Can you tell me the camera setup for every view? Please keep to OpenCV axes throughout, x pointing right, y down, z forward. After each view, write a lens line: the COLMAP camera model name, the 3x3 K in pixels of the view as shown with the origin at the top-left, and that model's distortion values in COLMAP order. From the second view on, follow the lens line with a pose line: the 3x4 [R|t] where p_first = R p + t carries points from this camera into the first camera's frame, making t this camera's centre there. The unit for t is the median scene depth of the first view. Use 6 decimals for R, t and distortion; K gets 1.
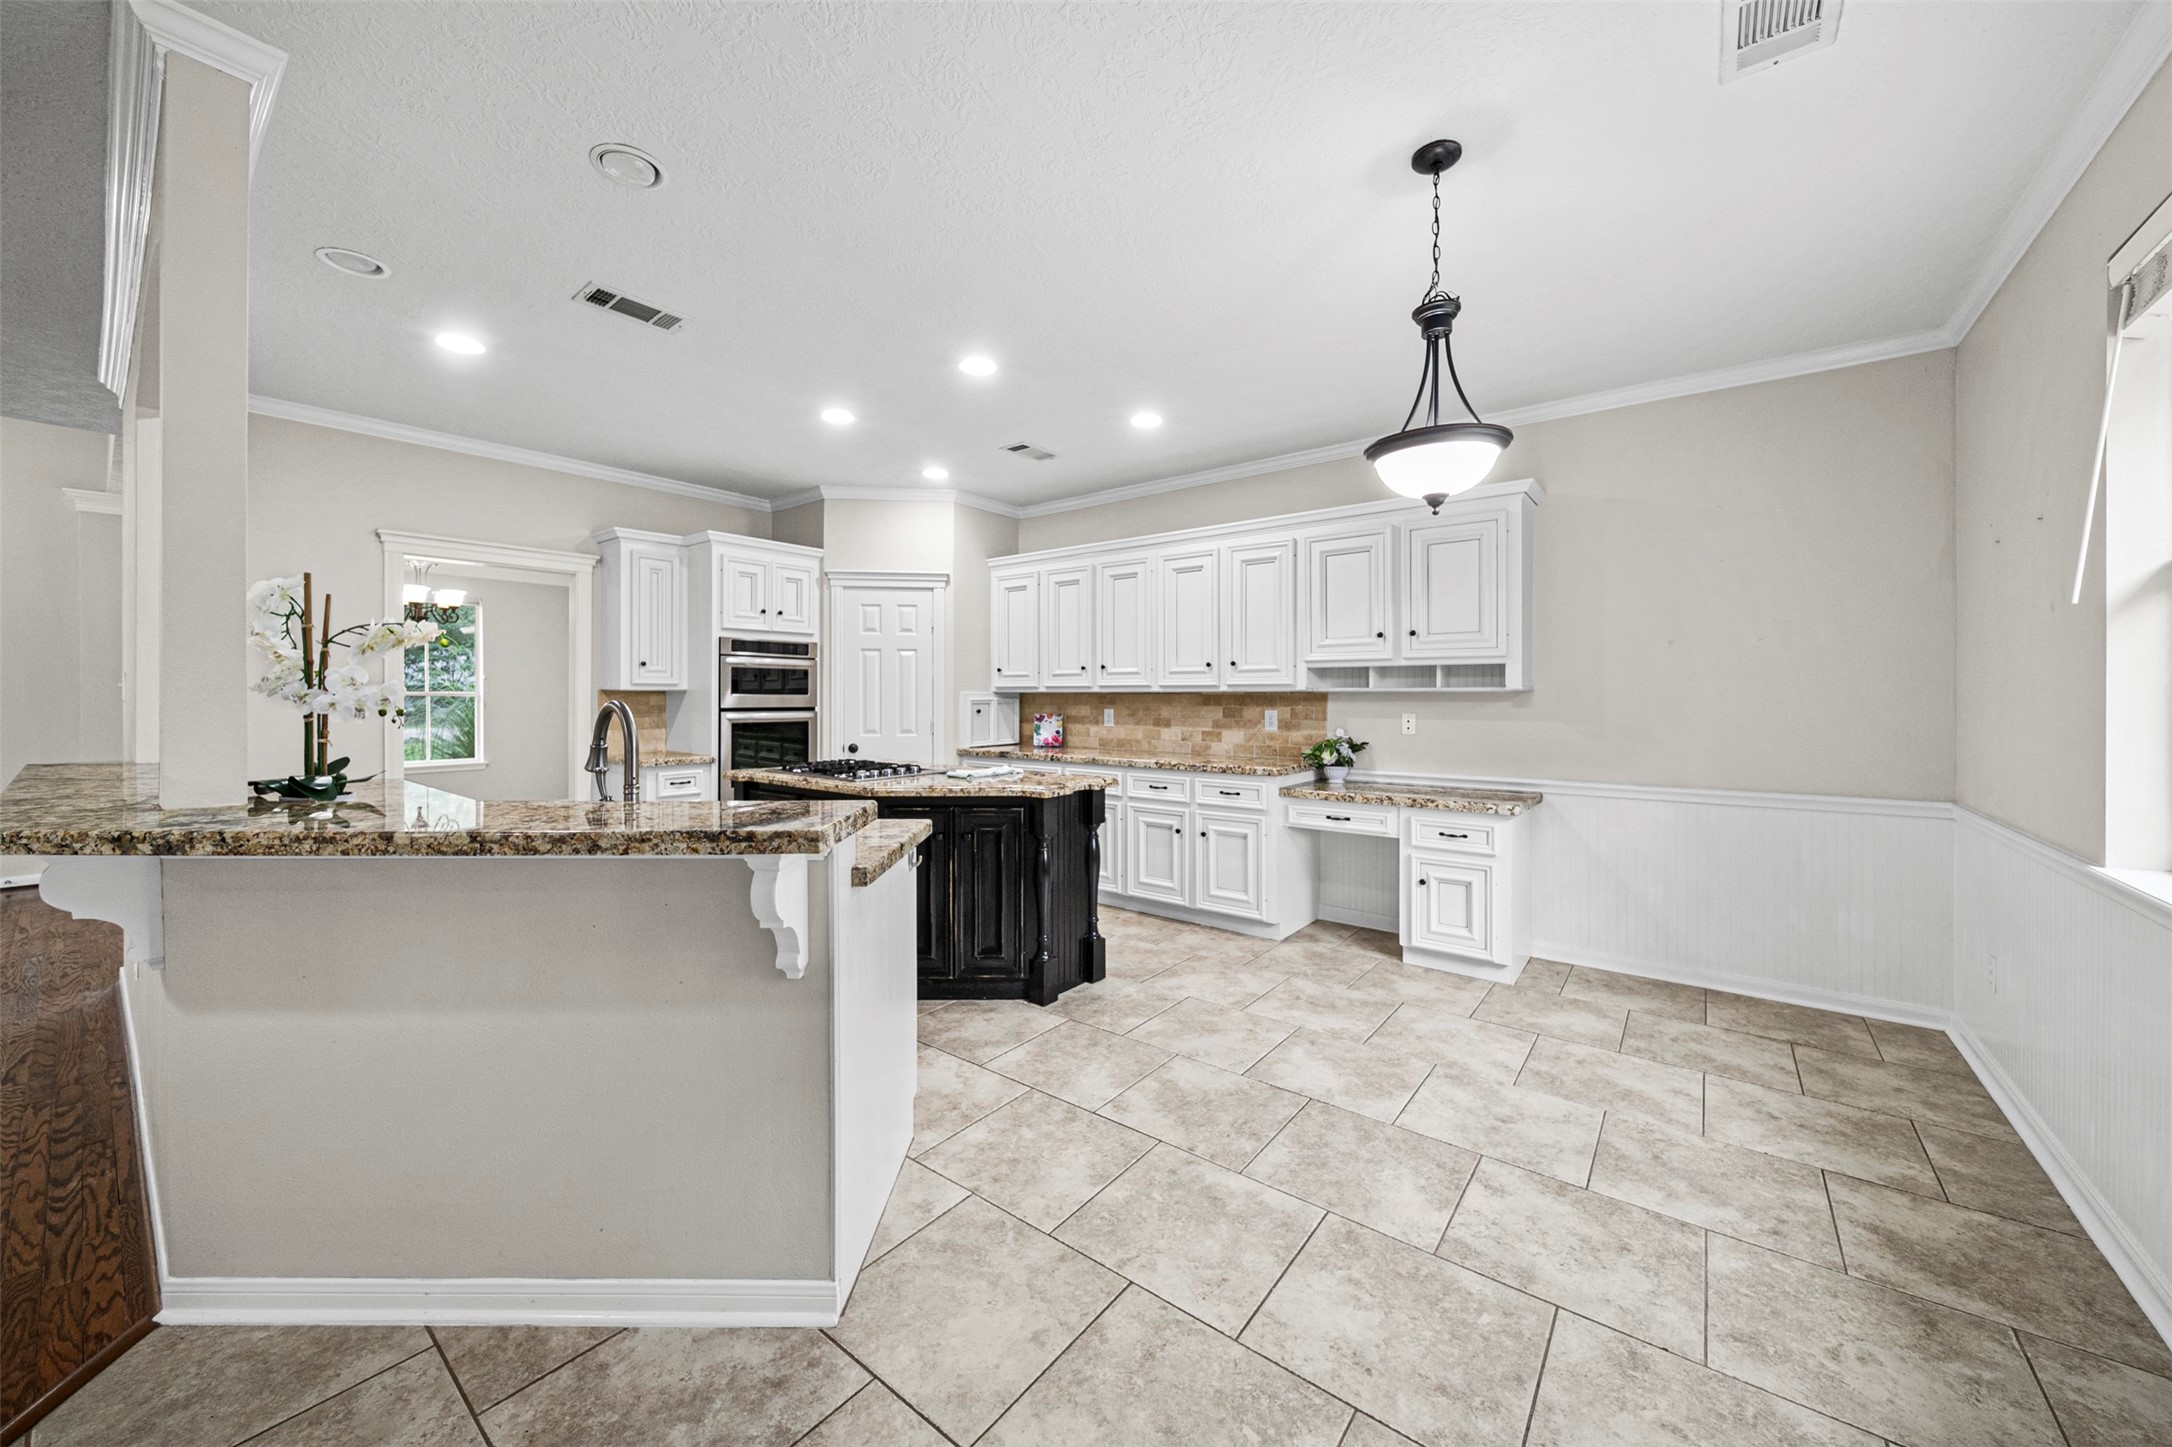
lens RADIAL K [[785.1, 0, 1087.0], [0, 785.1, 702.4], [0, 0, 1]] dist [0.000251, -0.001506]
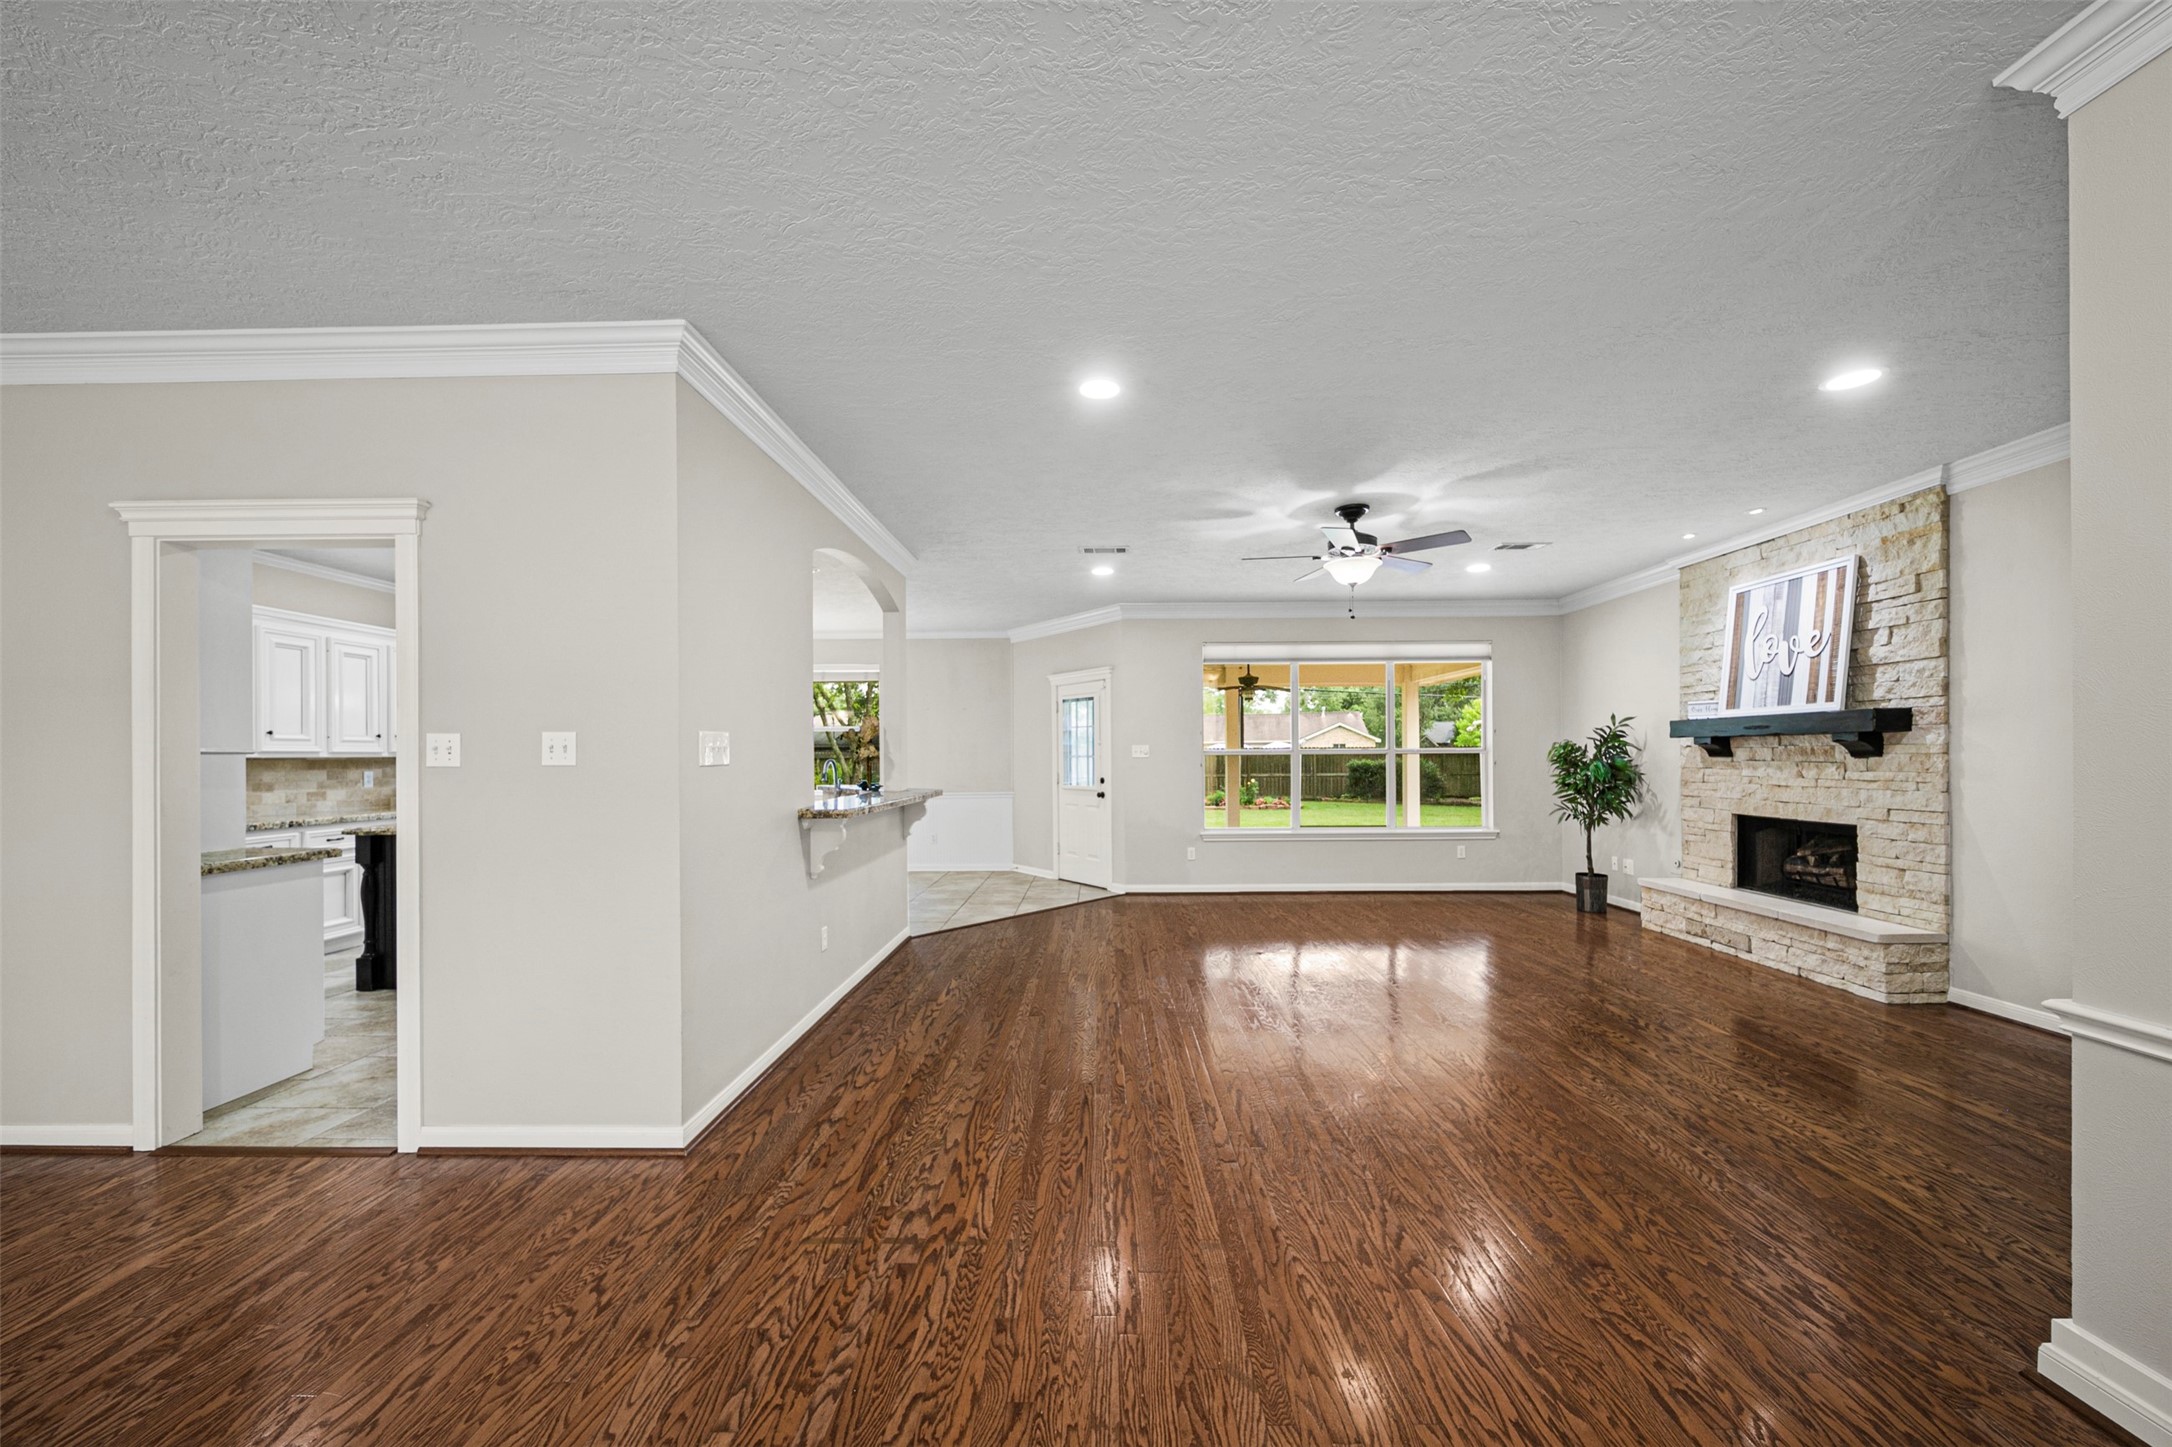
lens RADIAL K [[785.1, 0, 1089.3], [0, 785.1, 756.8], [0, 0, 1]] dist [0.000251, -0.001506]
pose [[-0.606709, 0.000561, 0.794924, -1.529580], [0.012644, 0.999880, 0.008945, -0.011023], [-0.794824, 0.015478, -0.606643, 0.851711]]
